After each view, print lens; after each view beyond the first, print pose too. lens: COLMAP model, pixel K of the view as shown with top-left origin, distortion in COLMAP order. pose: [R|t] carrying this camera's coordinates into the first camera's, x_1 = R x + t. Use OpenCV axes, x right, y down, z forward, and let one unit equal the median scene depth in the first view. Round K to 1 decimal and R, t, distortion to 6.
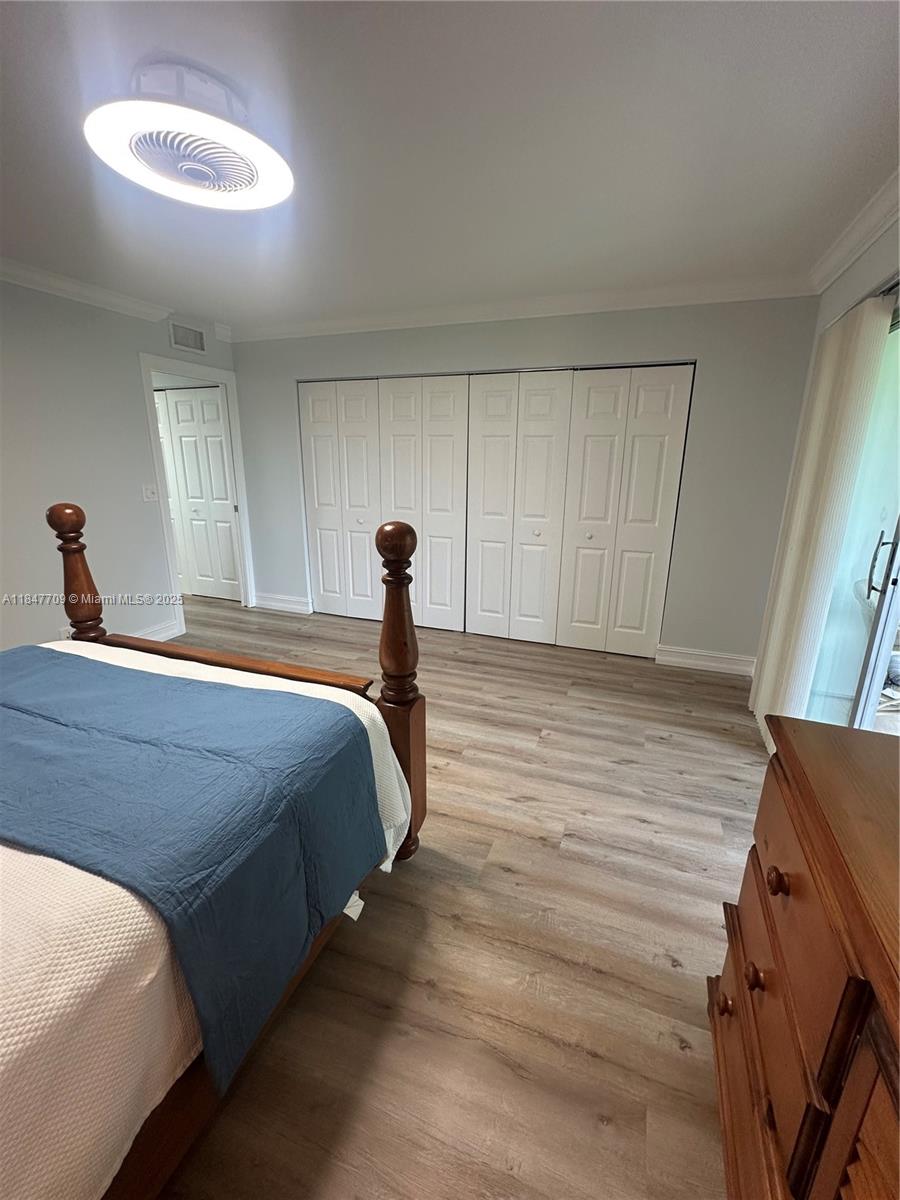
lens RADIAL K [[511.6, 0, 445.5], [0, 511.6, 599.5], [0, 0, 1]] dist [-0.003264, 0.000666]
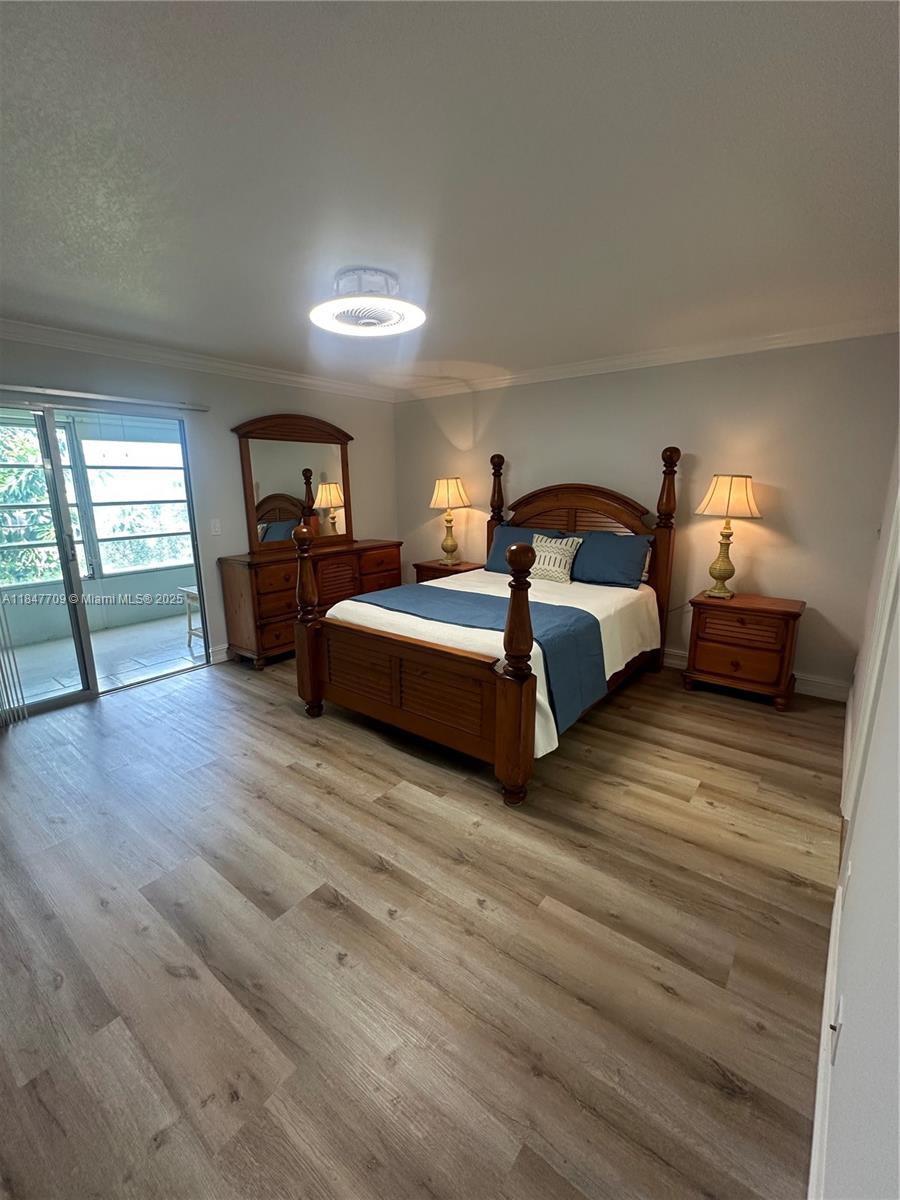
lens RADIAL K [[511.6, 0, 453.7], [0, 511.6, 596.7], [0, 0, 1]] dist [-0.003264, 0.000666]
pose [[-0.960011, -0.064516, 0.272428, -0.556777], [0.073112, 0.881545, 0.466405, -0.361342], [-0.270248, 0.467671, -0.841575, 1.211980]]
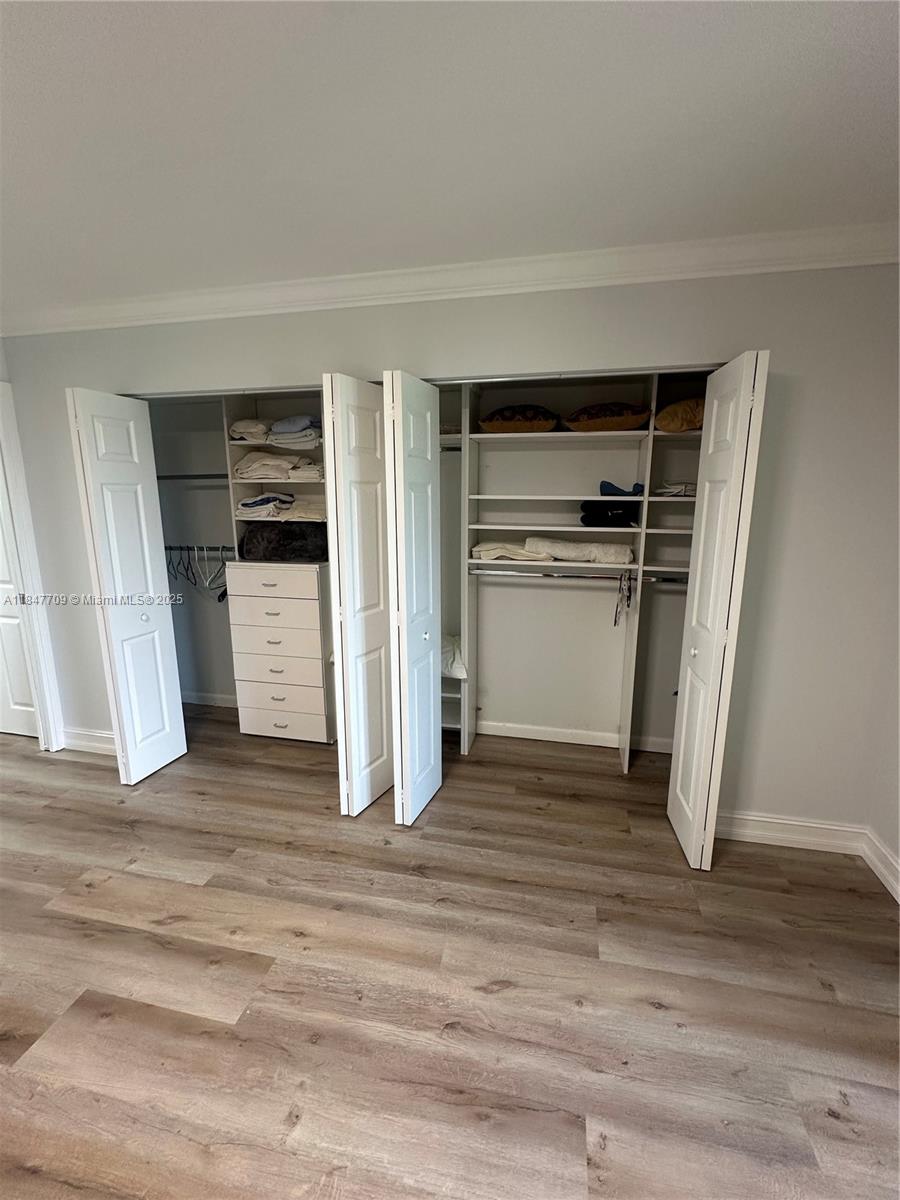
lens RADIAL K [[511.6, 0, 451.9], [0, 511.6, 592.1], [0, 0, 1]] dist [-0.003264, 0.000666]
pose [[0.988097, -0.034184, 0.149989, 0.016475], [0.048062, 0.994790, -0.089905, -0.144716], [-0.146134, 0.096043, 0.984592, 0.429554]]
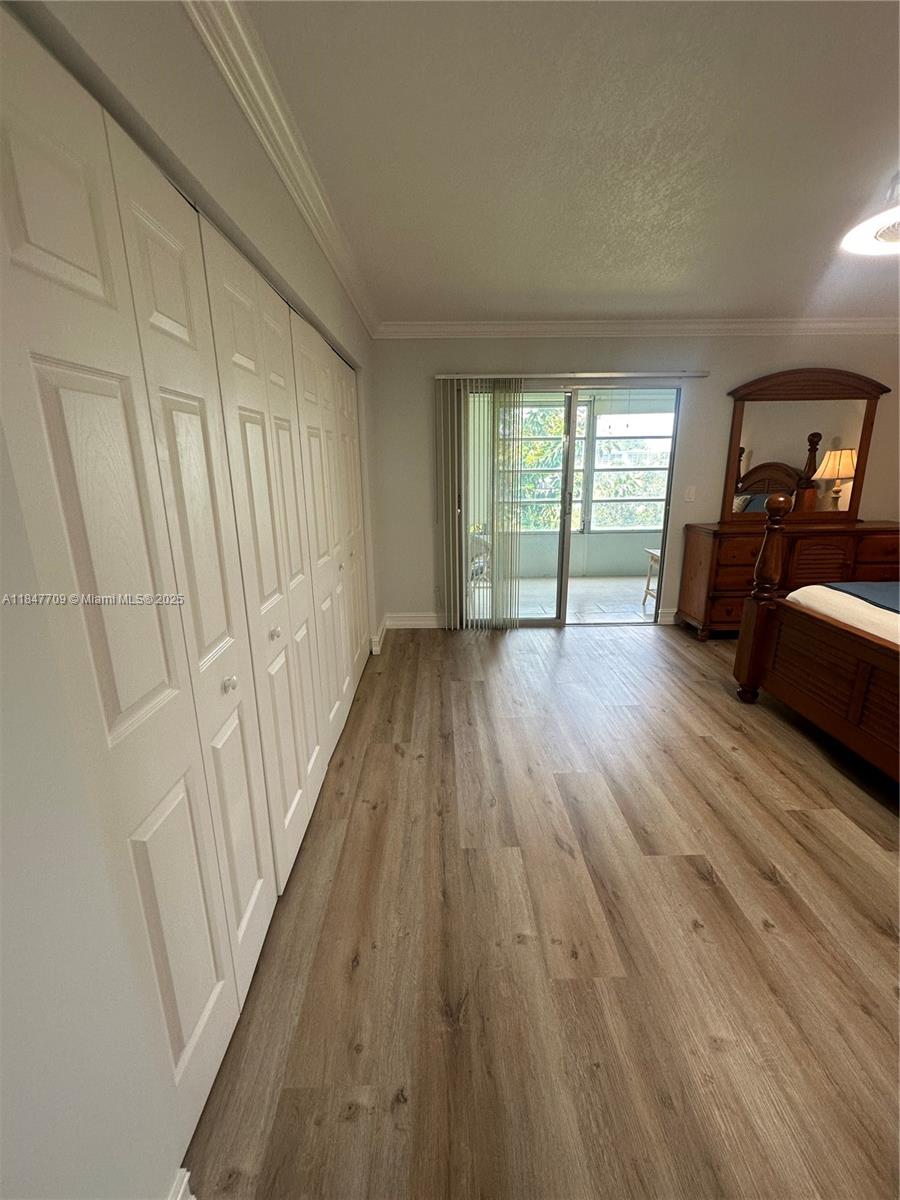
lens RADIAL K [[511.6, 0, 449.0], [0, 511.6, 597.5], [0, 0, 1]] dist [-0.003264, 0.000666]
pose [[-0.385953, -0.243589, 0.889778, -0.606882], [0.261109, 0.896224, 0.358614, -0.351168], [-0.884795, 0.370737, -0.282297, 1.220905]]
